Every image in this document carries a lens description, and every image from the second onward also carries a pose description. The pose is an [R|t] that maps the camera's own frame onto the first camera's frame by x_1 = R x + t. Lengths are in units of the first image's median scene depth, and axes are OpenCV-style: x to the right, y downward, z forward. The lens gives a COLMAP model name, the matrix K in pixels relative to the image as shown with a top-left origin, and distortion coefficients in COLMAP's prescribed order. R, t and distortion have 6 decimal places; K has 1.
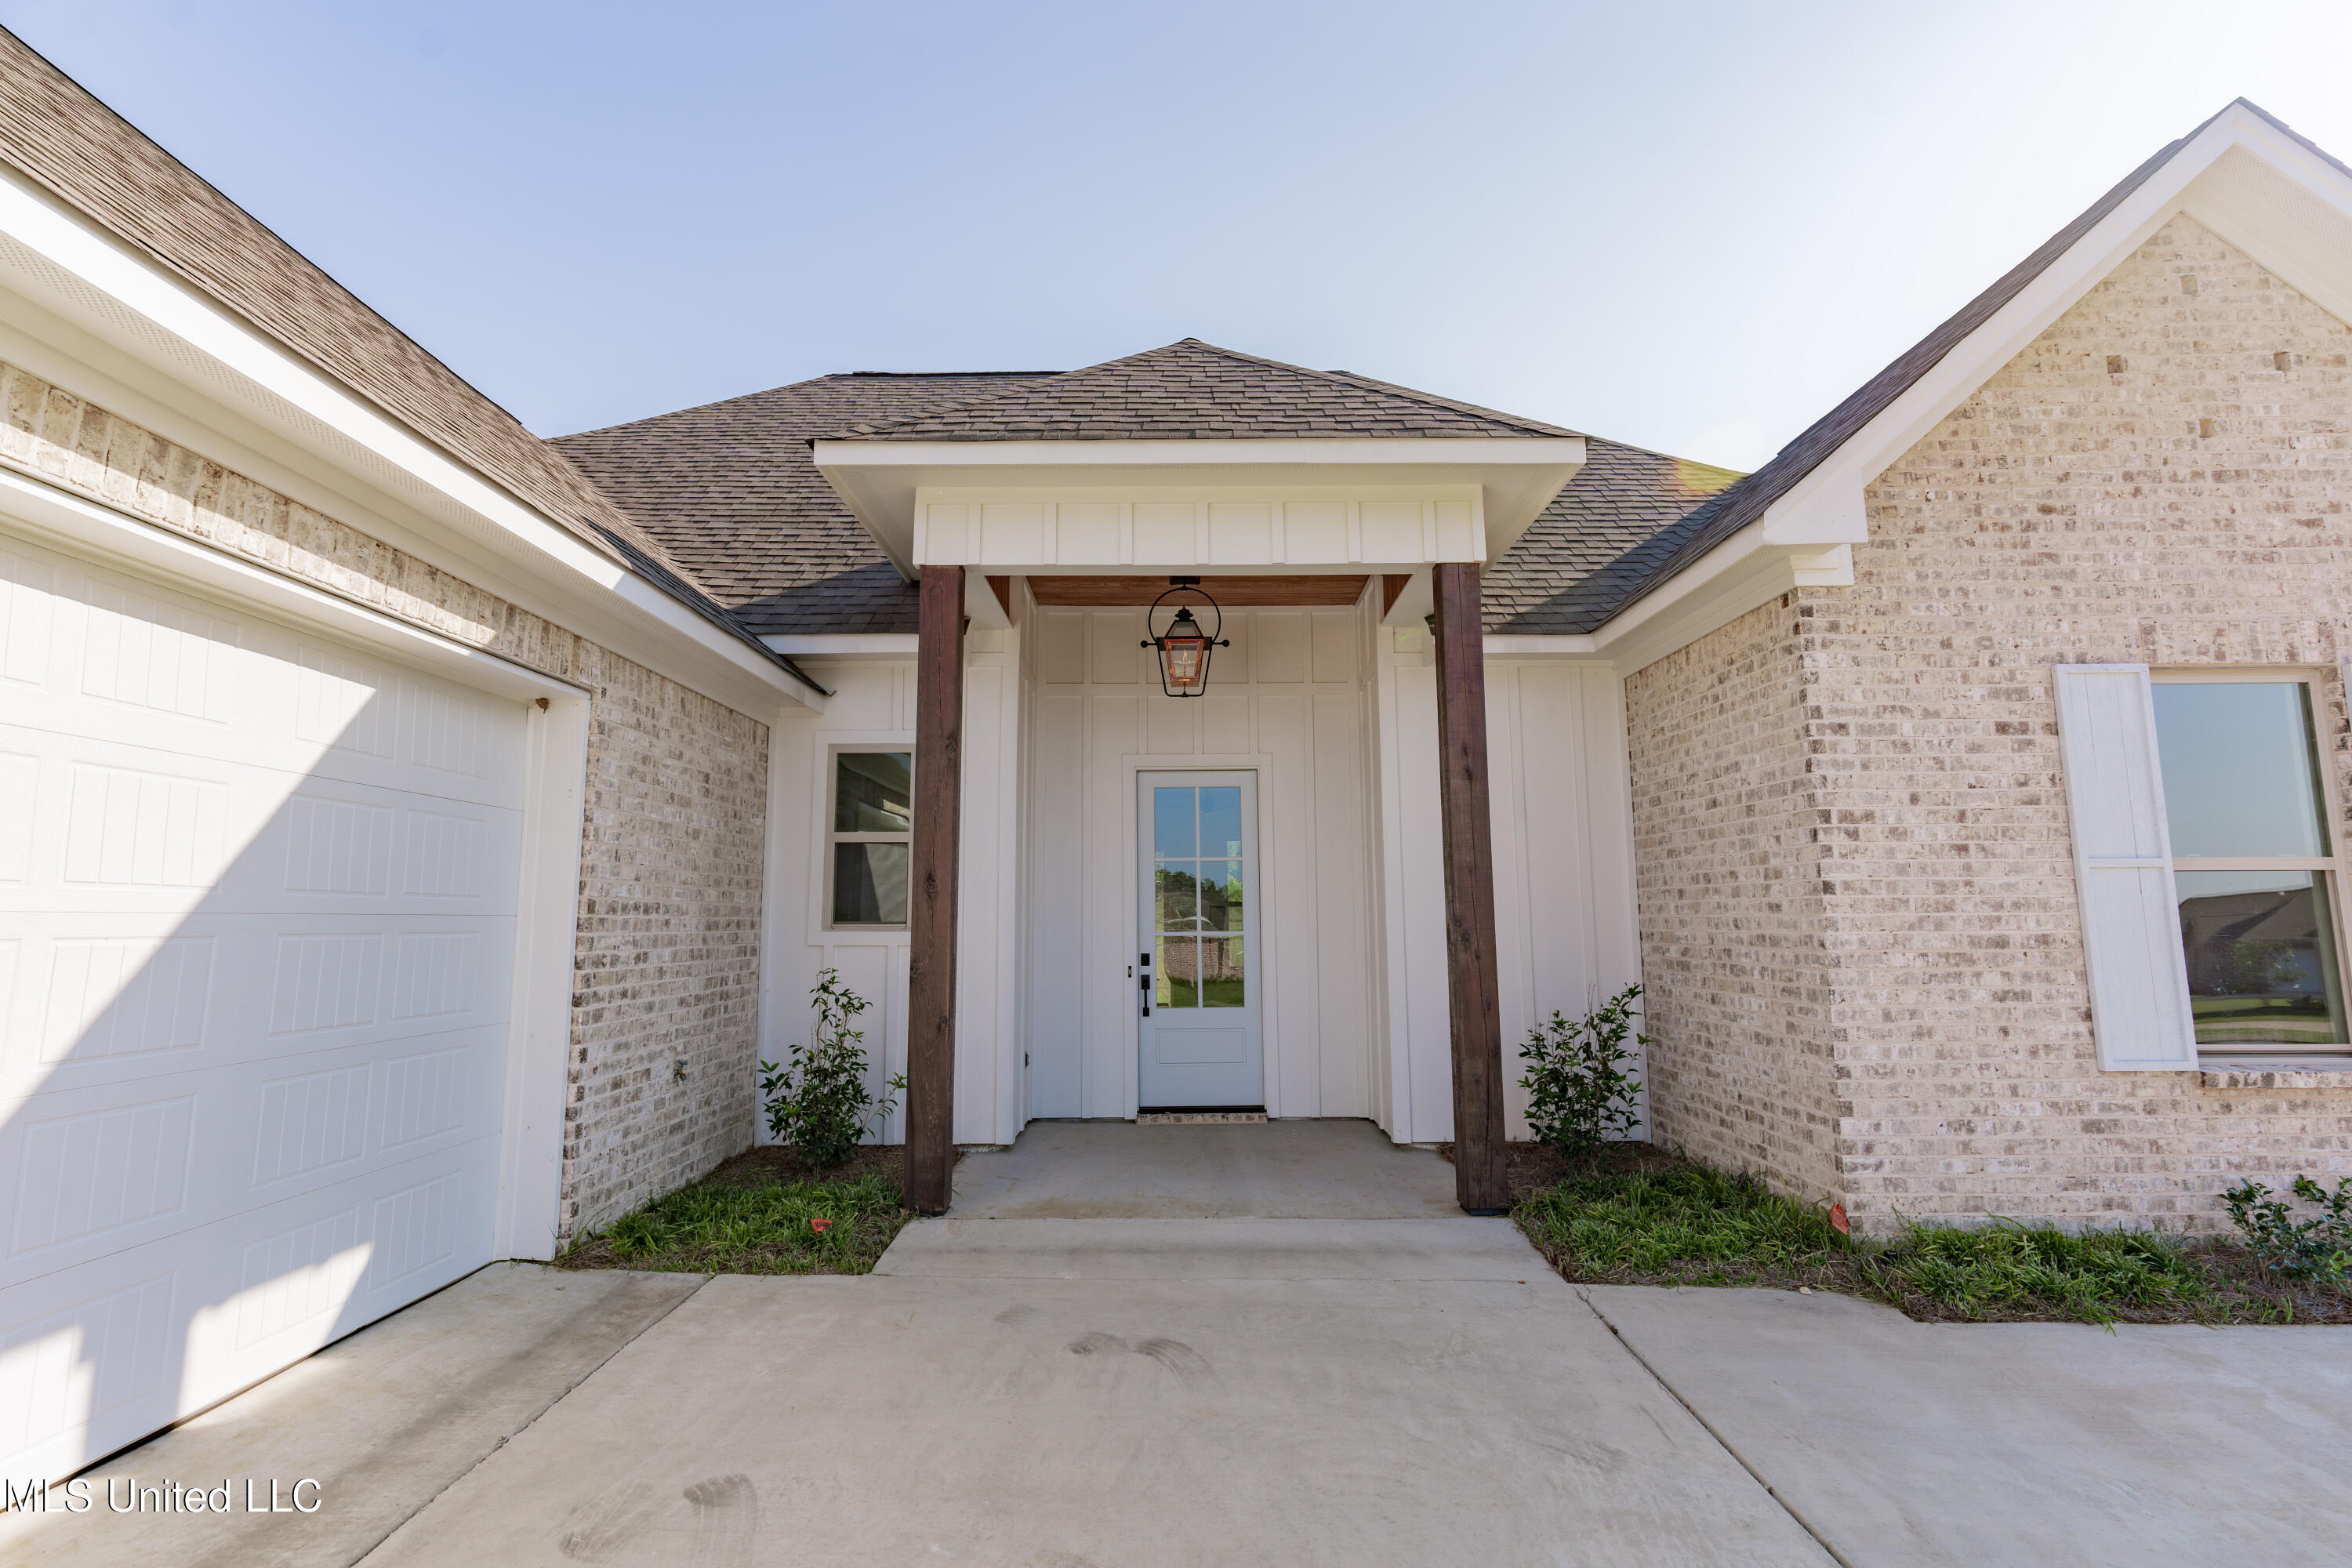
lens RADIAL K [[1146.4, 0, 1192.5], [0, 1146.4, 772.8], [0, 0, 1]] dist [0.002770, -0.000048]
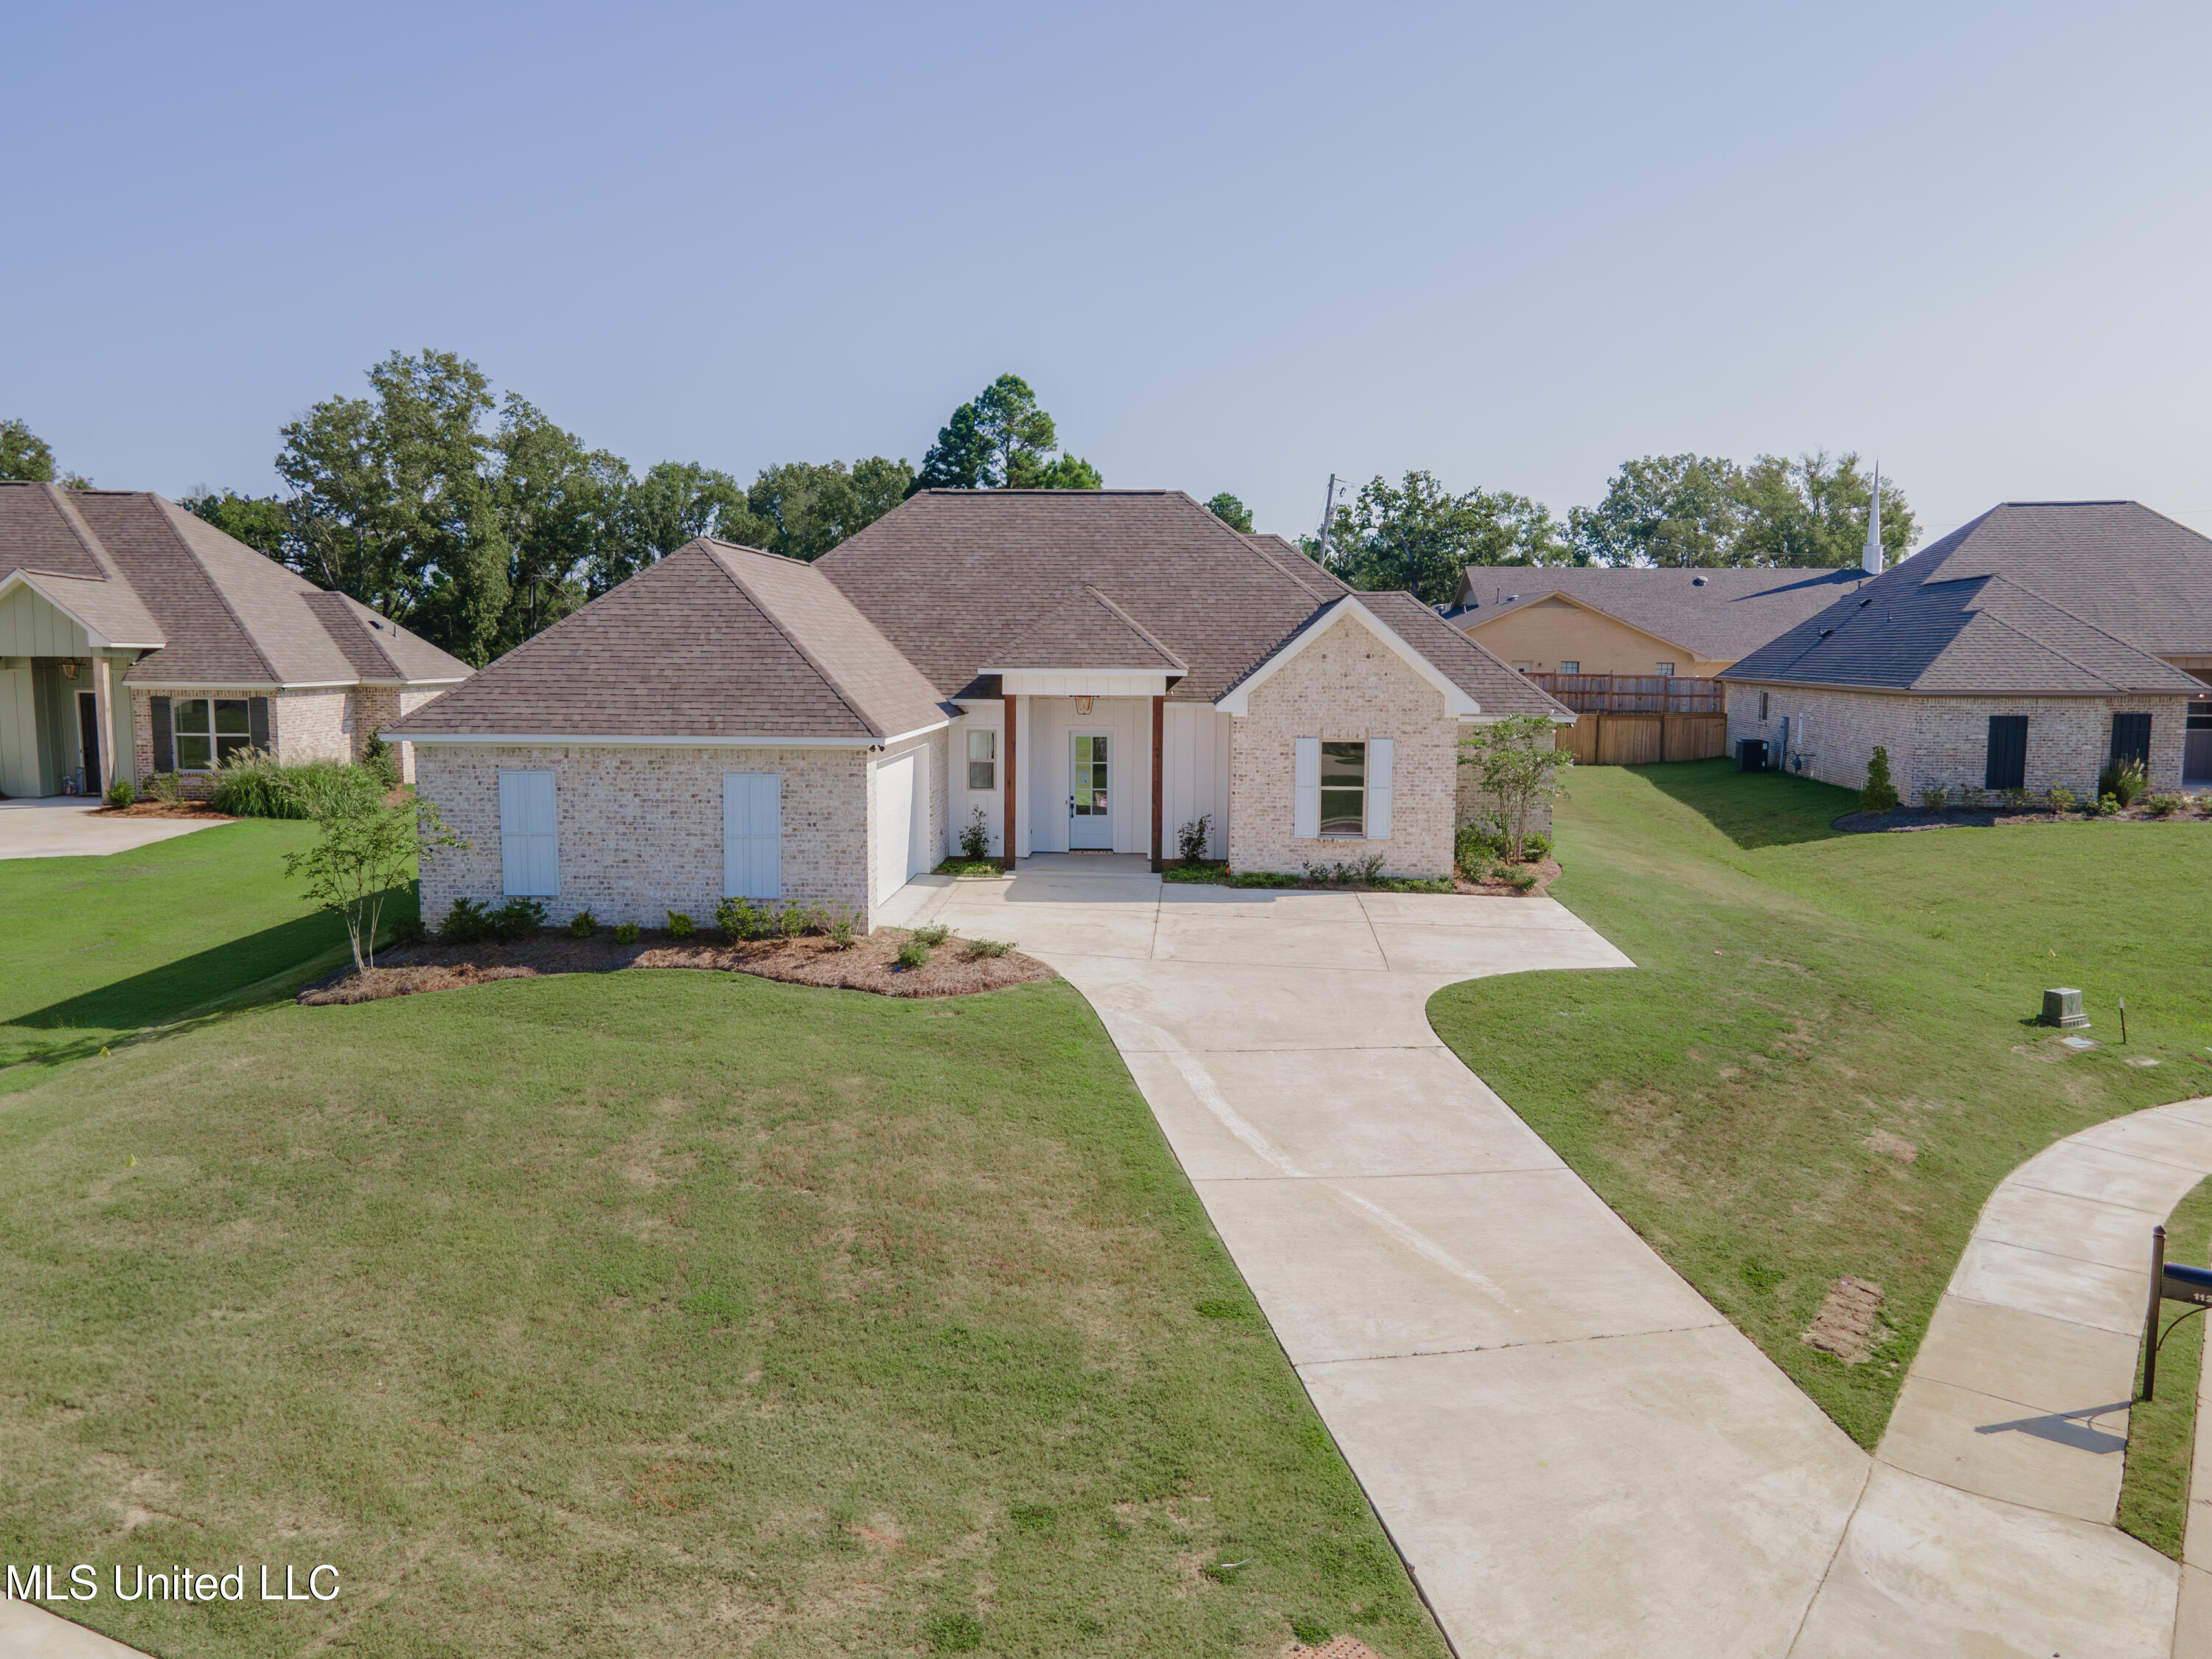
lens RADIAL K [[1684.2, 0, 1106.3], [0, 1684.2, 822.0], [0, 0, 1]] dist [0.057218, -0.011133]
pose [[0.998271, 0.017748, -0.056032, 0.433765], [-0.004393, 0.973182, 0.229993, -1.154406], [0.058611, -0.229349, 0.971578, -4.779299]]
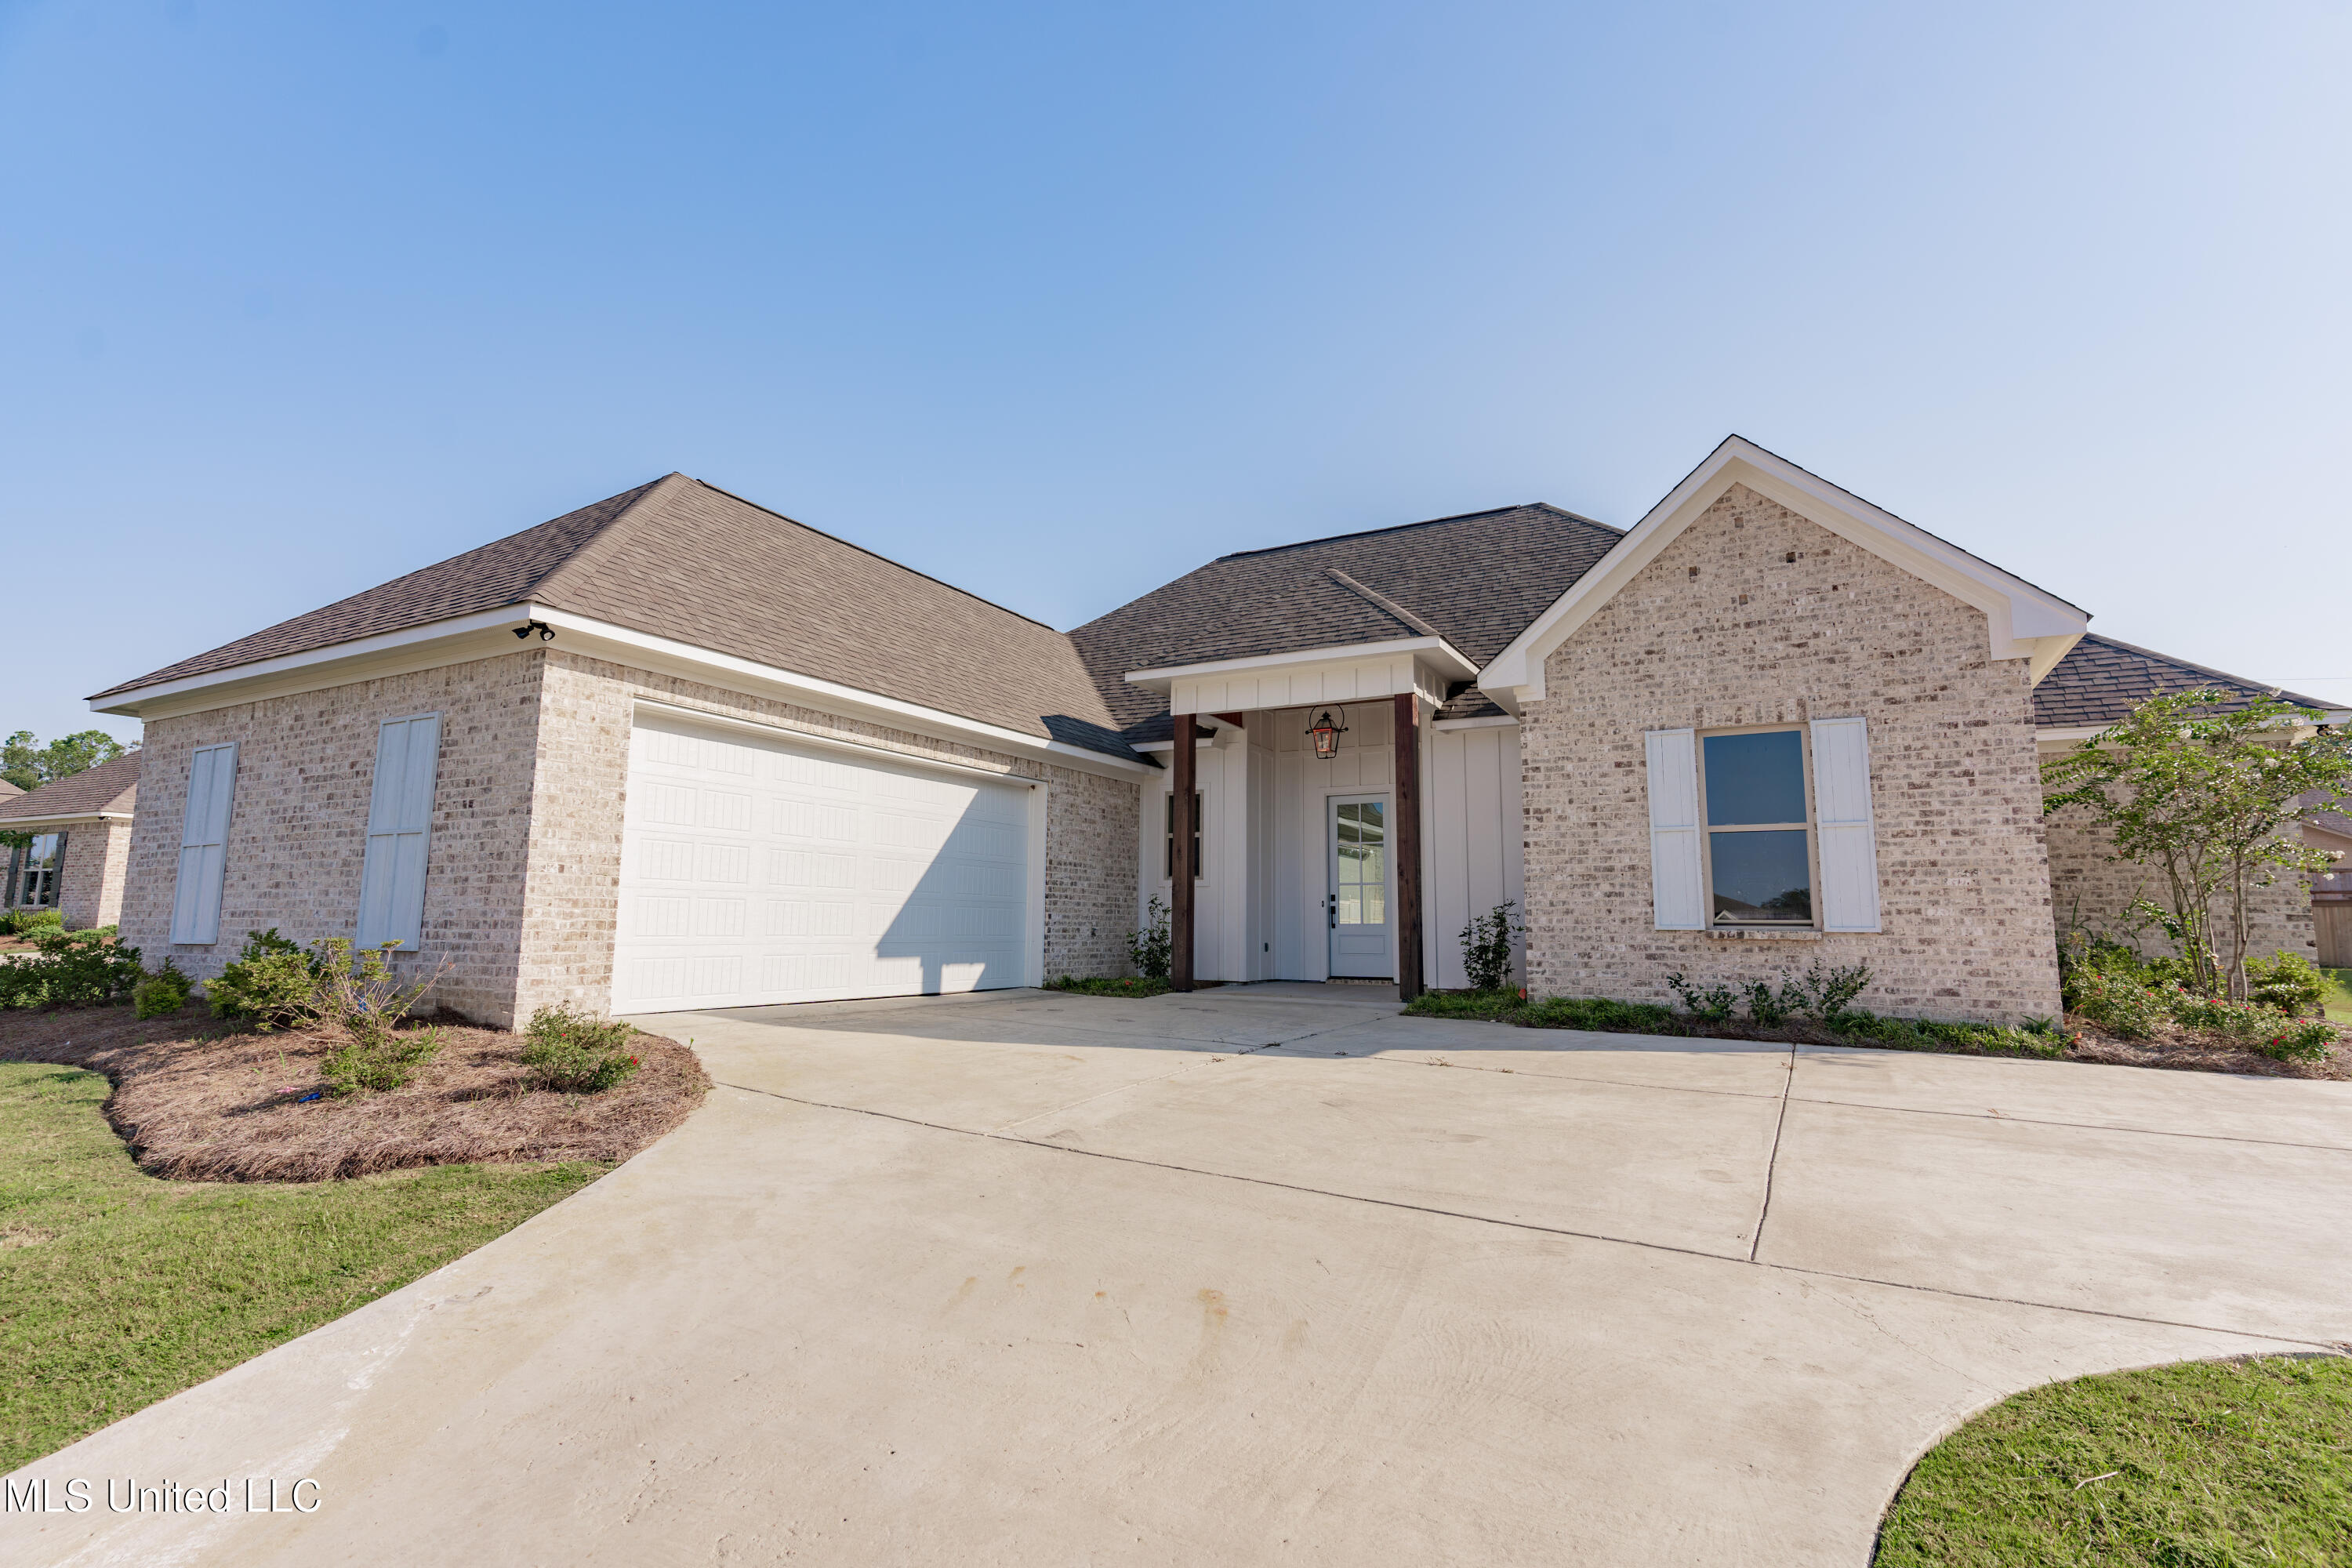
lens RADIAL K [[1146.4, 0, 1156.7], [0, 1146.4, 772.0], [0, 0, 1]] dist [0.002770, -0.000048]
pose [[0.866989, -0.053580, -0.495439, 1.011038], [0.048915, 0.998552, -0.022393, -0.020825], [0.495921, -0.004820, 0.868354, -1.183145]]
